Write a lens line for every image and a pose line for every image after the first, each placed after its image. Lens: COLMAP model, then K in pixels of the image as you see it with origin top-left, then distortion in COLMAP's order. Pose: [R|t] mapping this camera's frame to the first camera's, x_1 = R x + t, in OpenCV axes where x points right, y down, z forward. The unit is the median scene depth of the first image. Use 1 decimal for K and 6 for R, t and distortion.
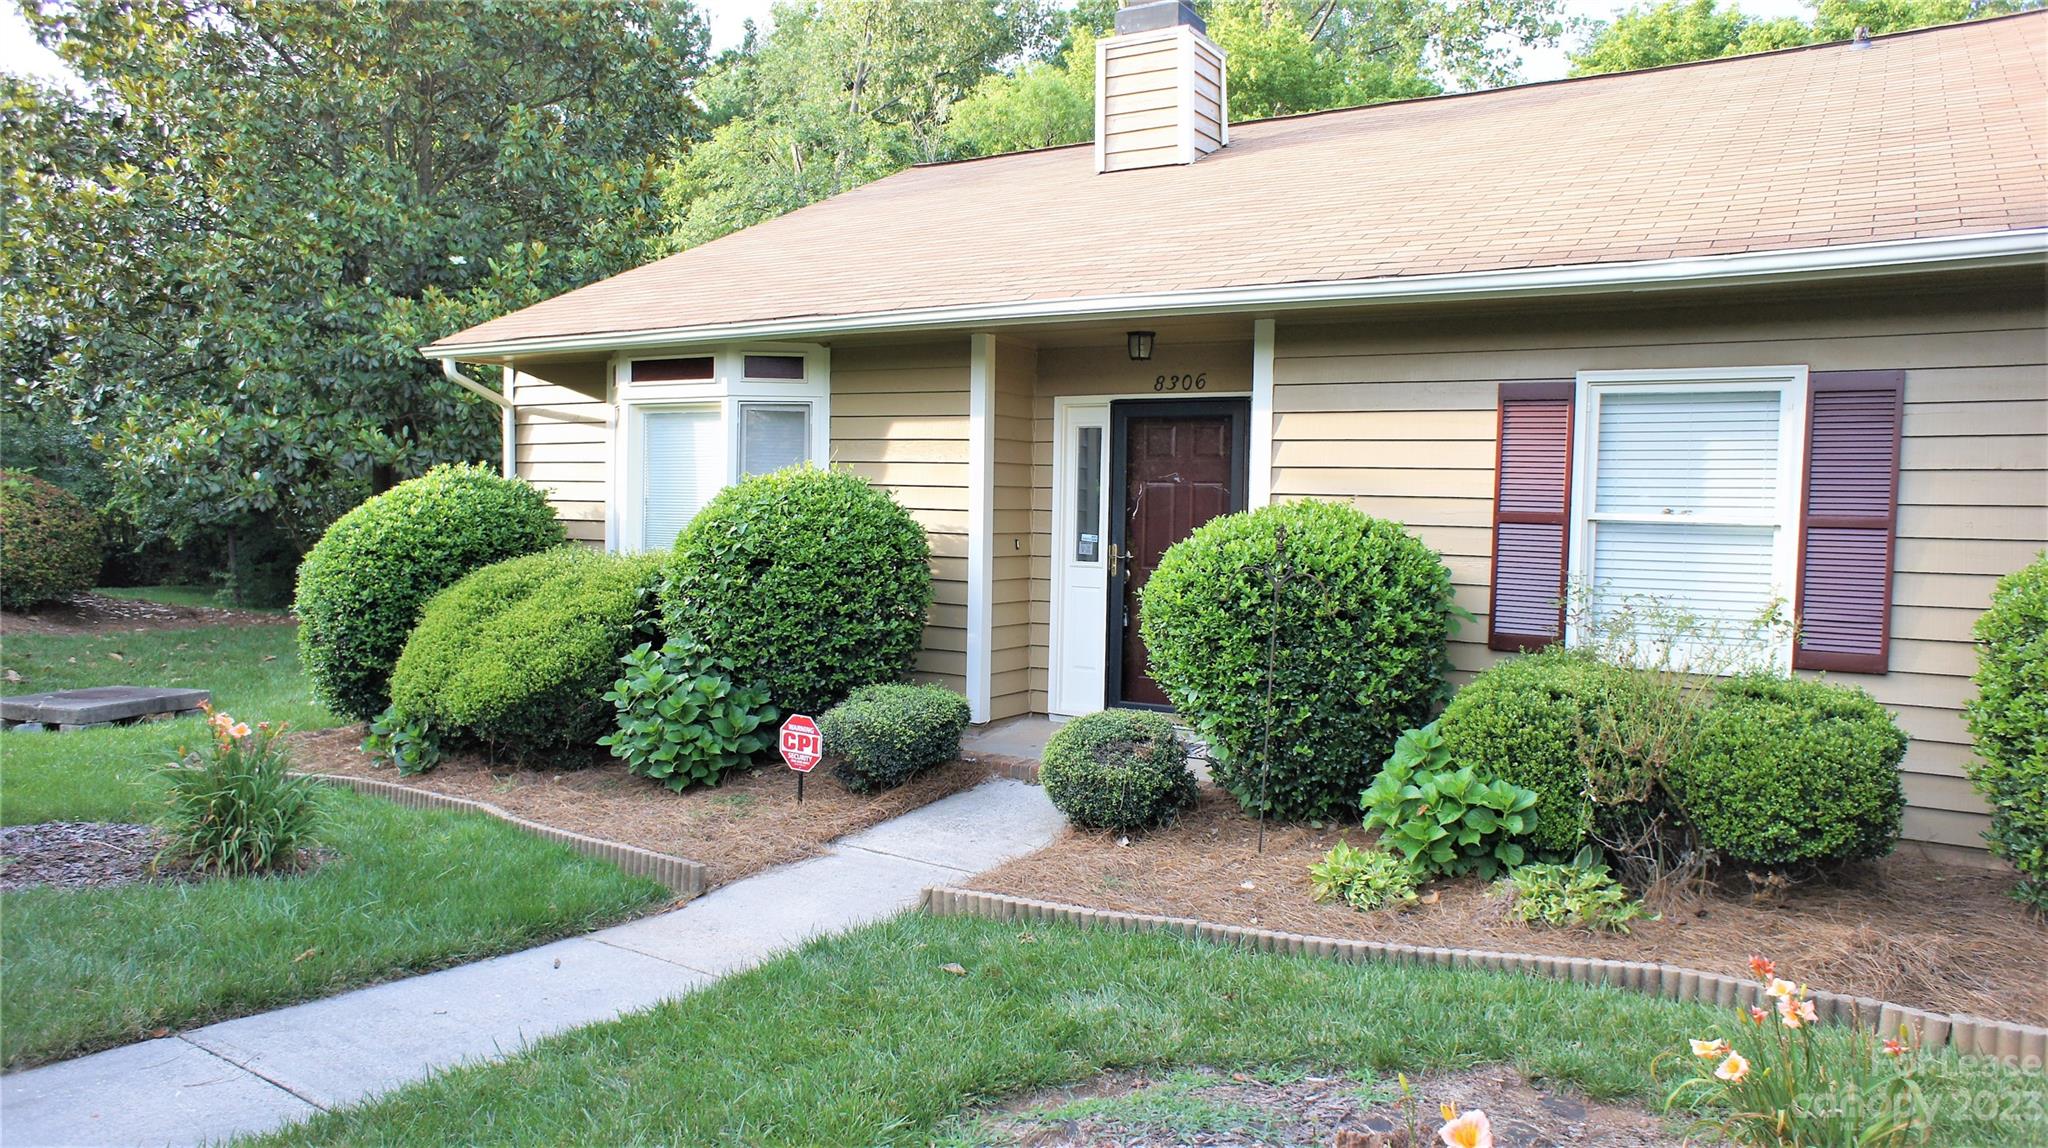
lens RADIAL K [[1388.0, 0, 1019.3], [0, 1388.0, 578.4], [0, 0, 1]] dist [-0.065674, 0.088835]
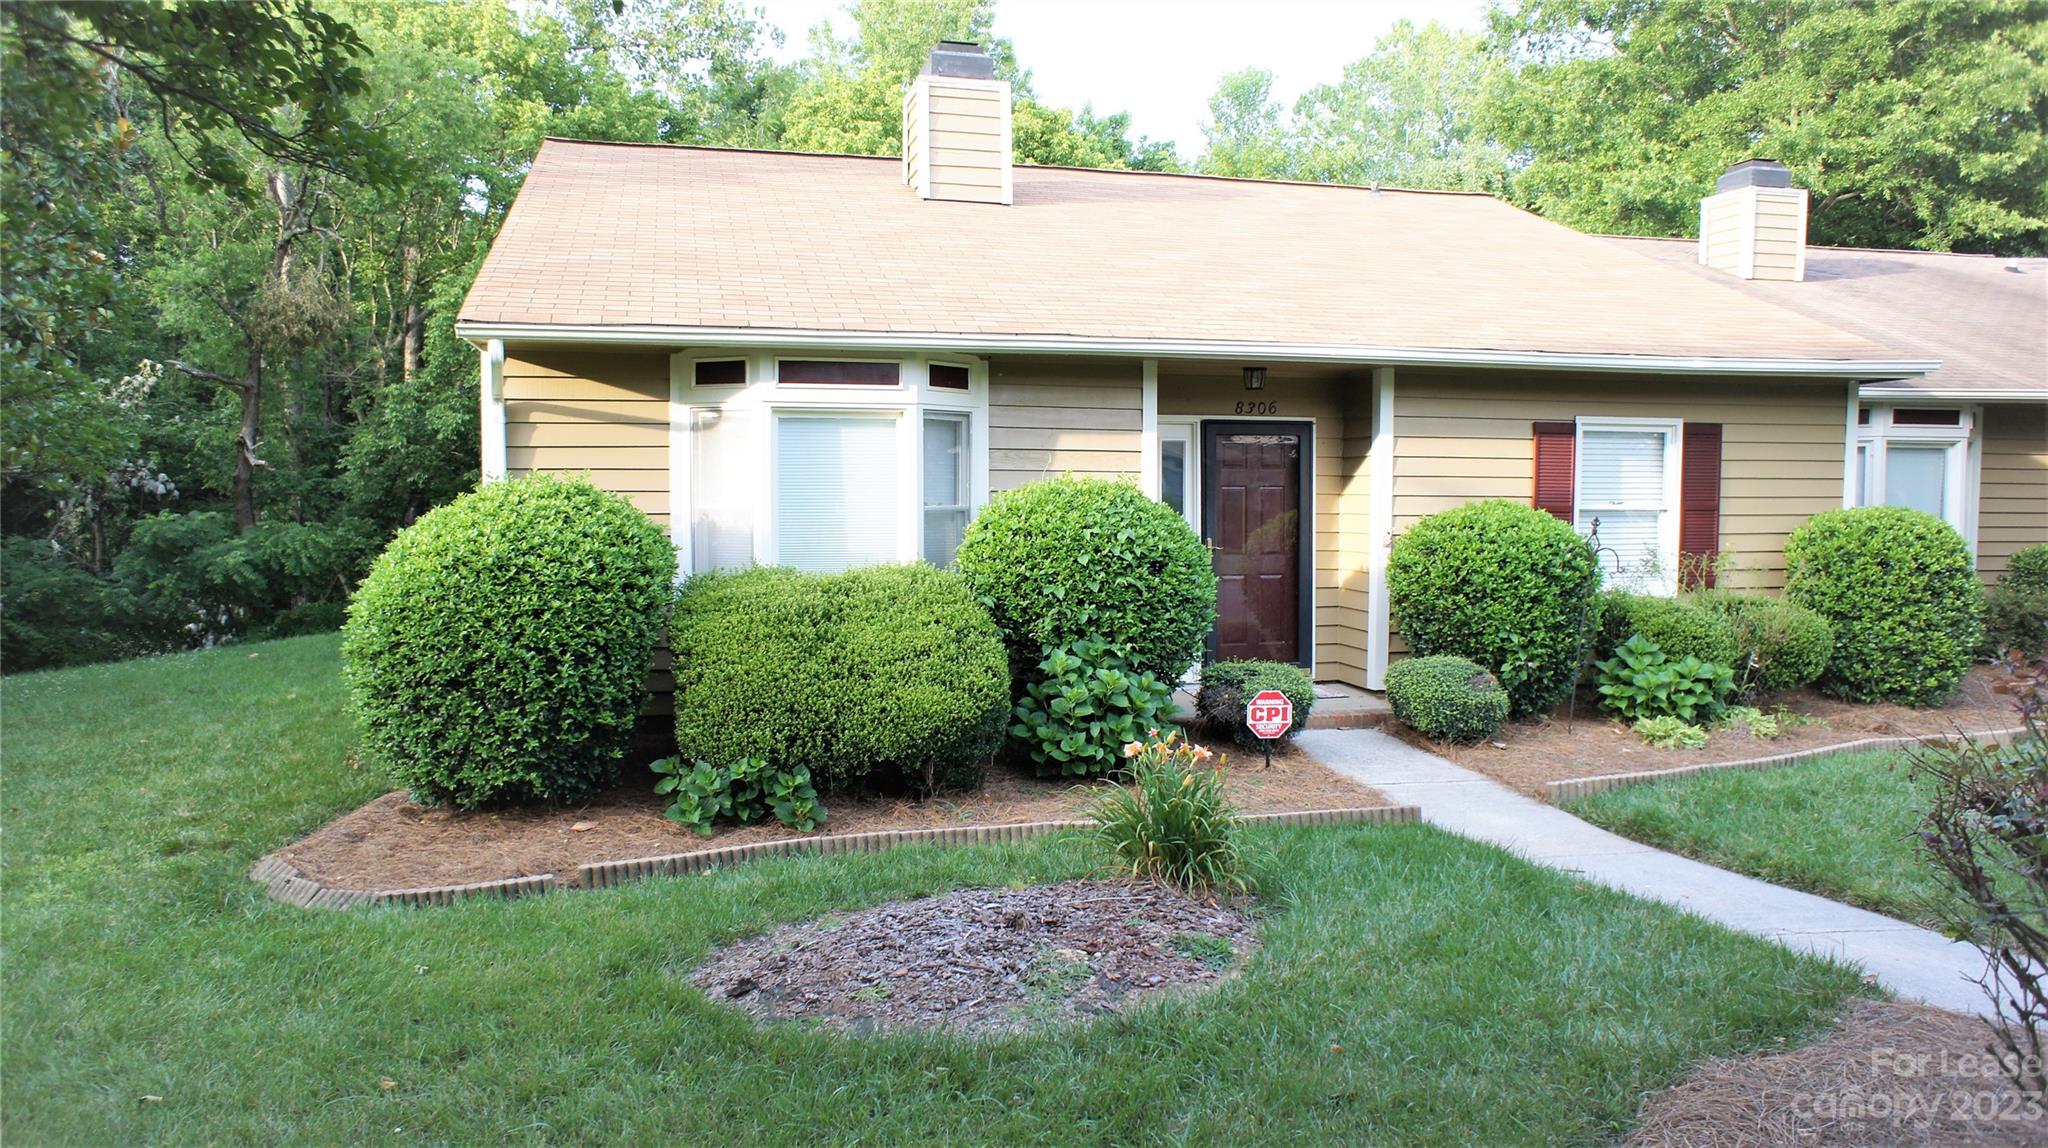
lens RADIAL K [[1388.0, 0, 1023.5], [0, 1388.0, 574.0], [0, 0, 1]] dist [-0.065674, 0.088835]
pose [[0.697896, -0.055695, 0.714030, -0.941850], [0.053956, 0.998227, 0.025125, -0.033486], [-0.714163, 0.020992, 0.699664, 0.271907]]
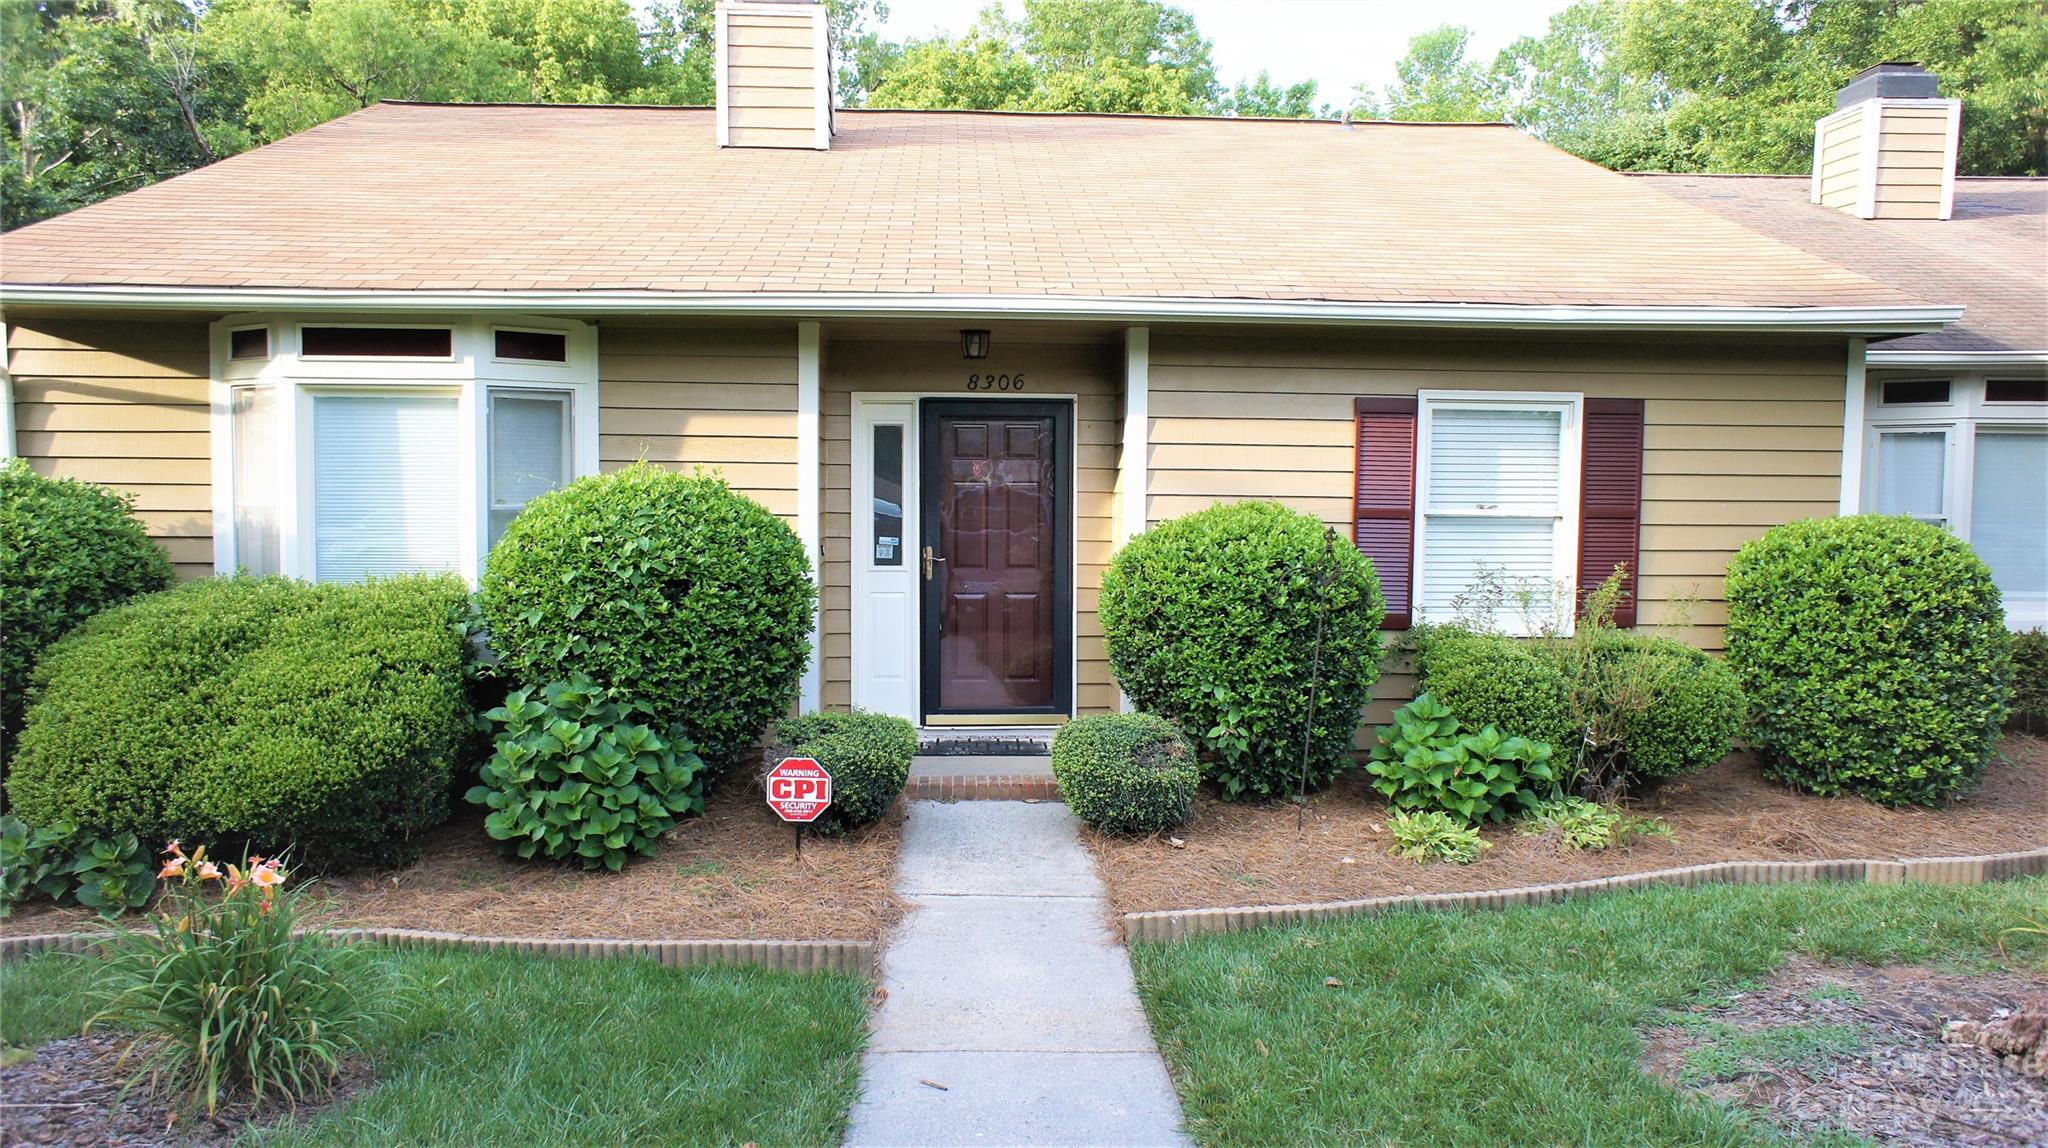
lens RADIAL K [[1388.0, 0, 1019.4], [0, 1388.0, 576.6], [0, 0, 1]] dist [-0.065674, 0.088835]
pose [[0.822793, -0.045975, 0.566479, -0.441008], [0.040094, 0.998935, 0.022838, -0.024074], [-0.566925, 0.003921, 0.823760, 0.170376]]
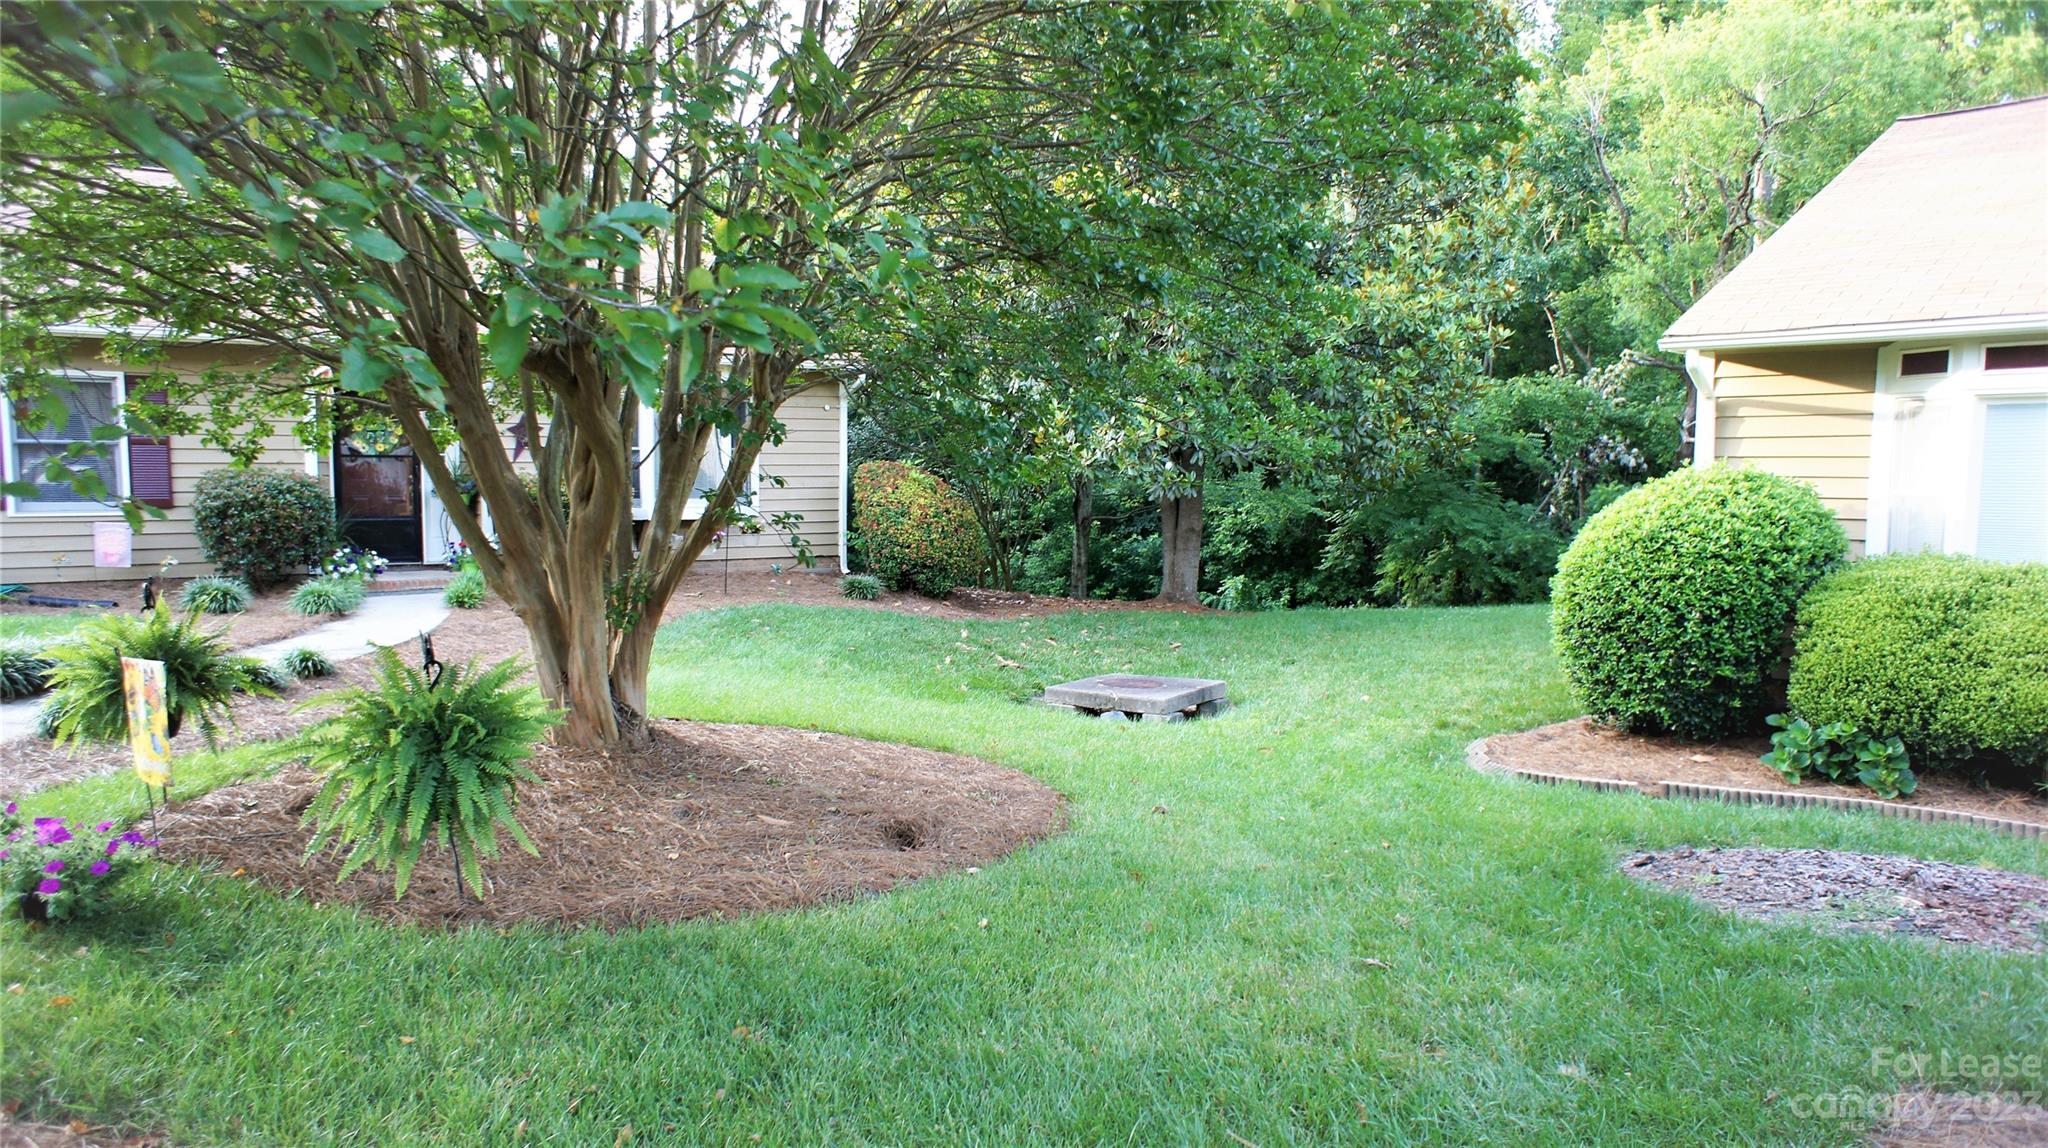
lens RADIAL K [[1388.0, 0, 1012.9], [0, 1388.0, 584.3], [0, 0, 1]] dist [-0.065674, 0.088835]
pose [[0.973689, 0.007894, -0.227742, -0.793786], [-0.002041, 0.999662, 0.025925, -0.025223], [0.227870, -0.024778, 0.973376, -0.047287]]
